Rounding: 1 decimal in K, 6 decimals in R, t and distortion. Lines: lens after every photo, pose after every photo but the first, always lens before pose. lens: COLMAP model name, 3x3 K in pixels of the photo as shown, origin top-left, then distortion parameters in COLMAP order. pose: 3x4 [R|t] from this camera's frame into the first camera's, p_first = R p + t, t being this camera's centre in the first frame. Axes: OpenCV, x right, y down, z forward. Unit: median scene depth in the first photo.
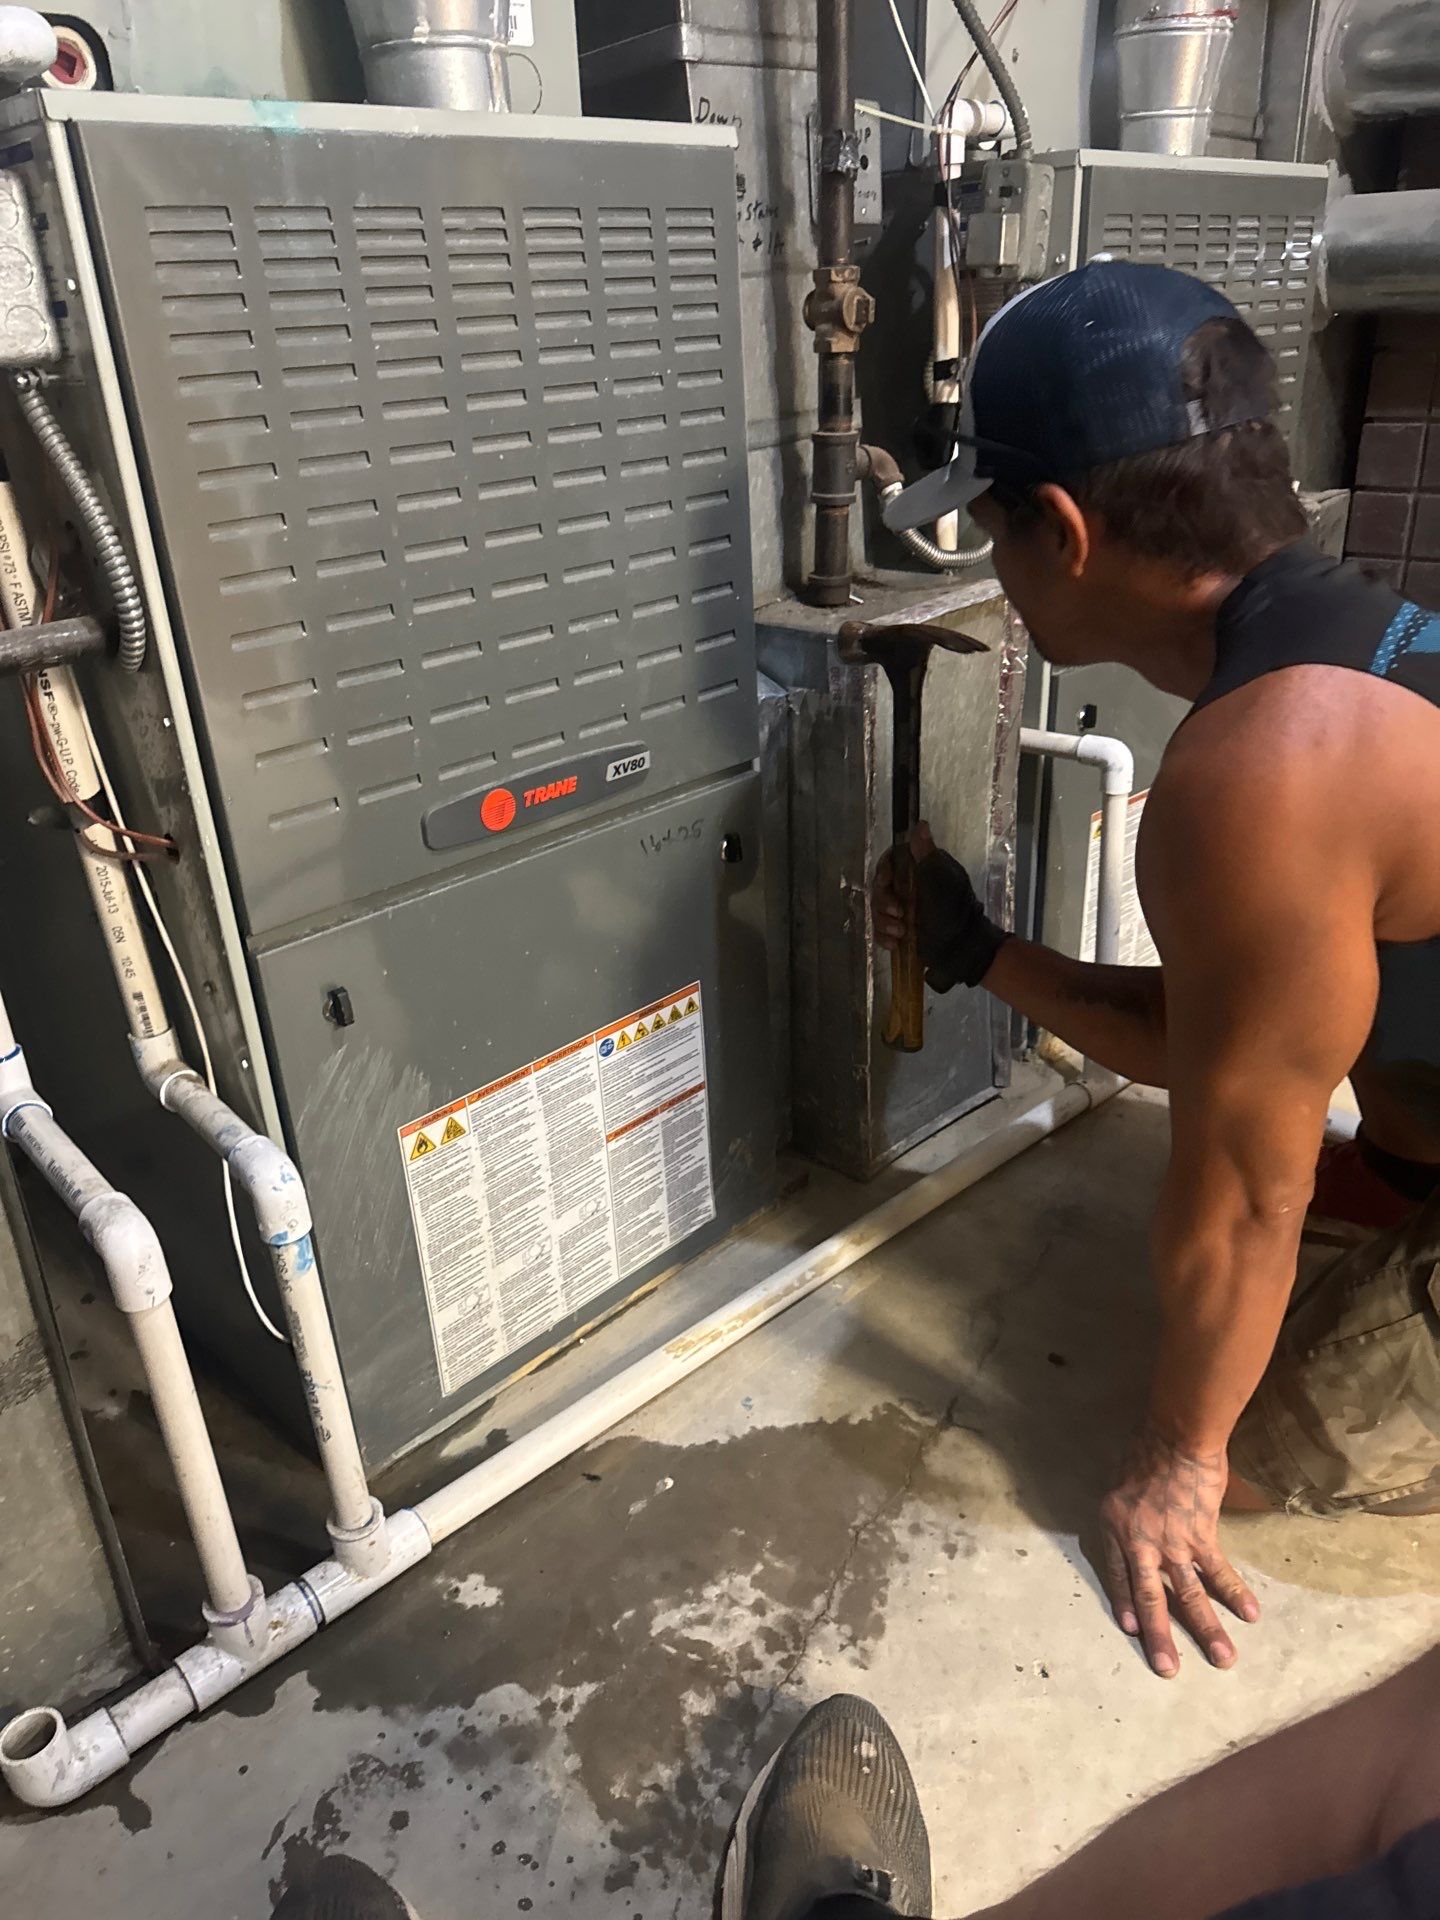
lens RADIAL K [[1394.8, 0, 720.0], [0, 1394.8, 960.0], [0, 0, 1]] dist [0.079863, -0.005557]
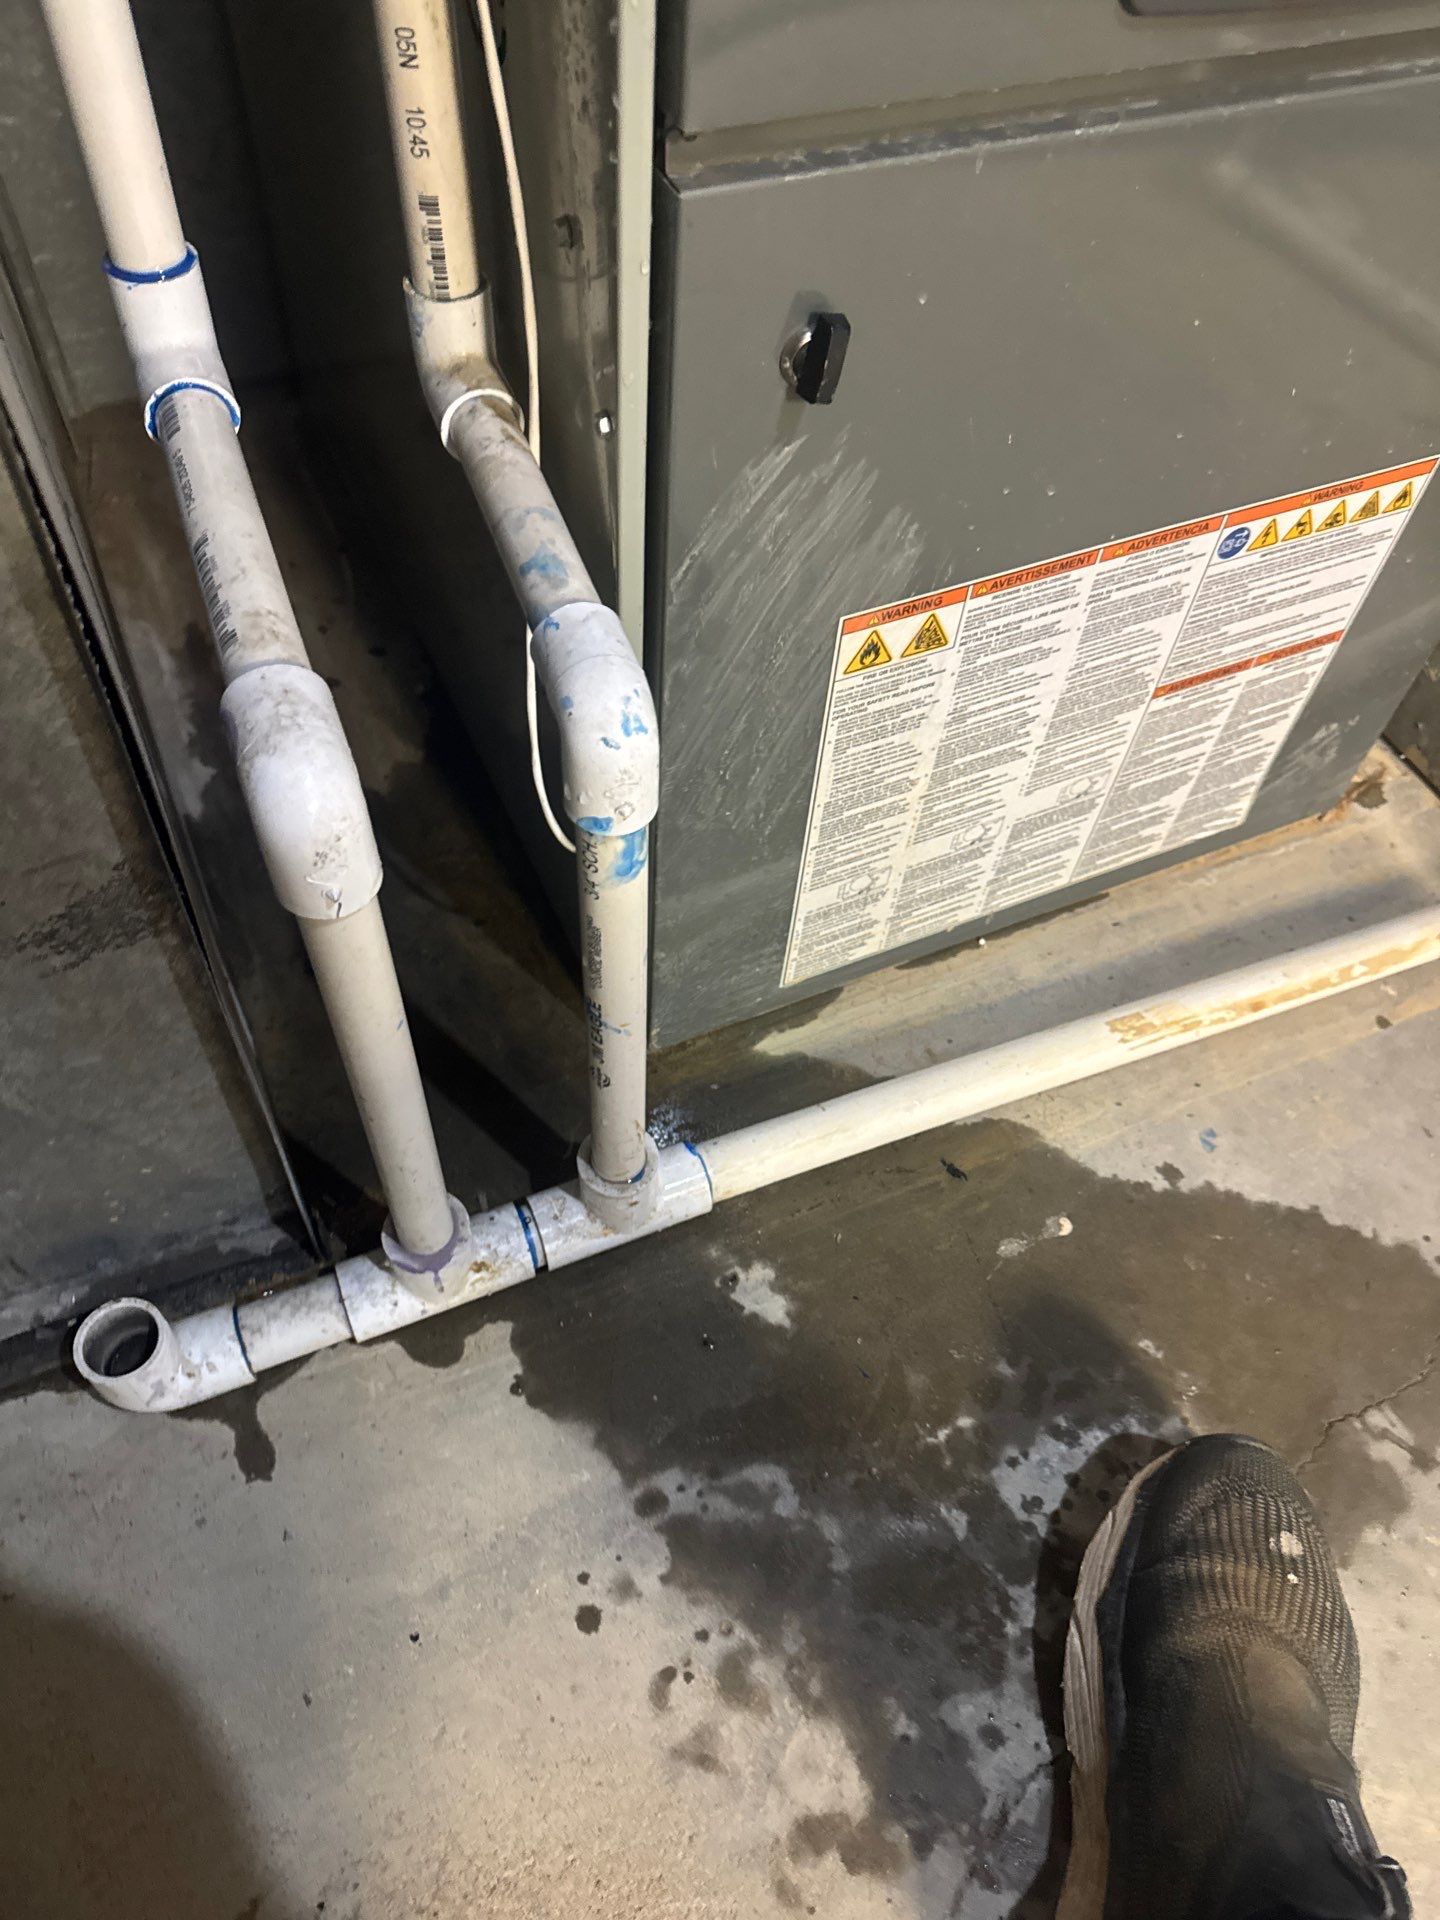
lens RADIAL K [[1372.7, 0, 739.7], [0, 1372.7, 906.1], [0, 0, 1]] dist [0.146104, -0.221329]
pose [[0.935430, 0.338187, -0.102959, -0.170452], [-0.258314, 0.852725, 0.454020, -0.013811], [0.241339, -0.398108, 0.885023, 0.471726]]
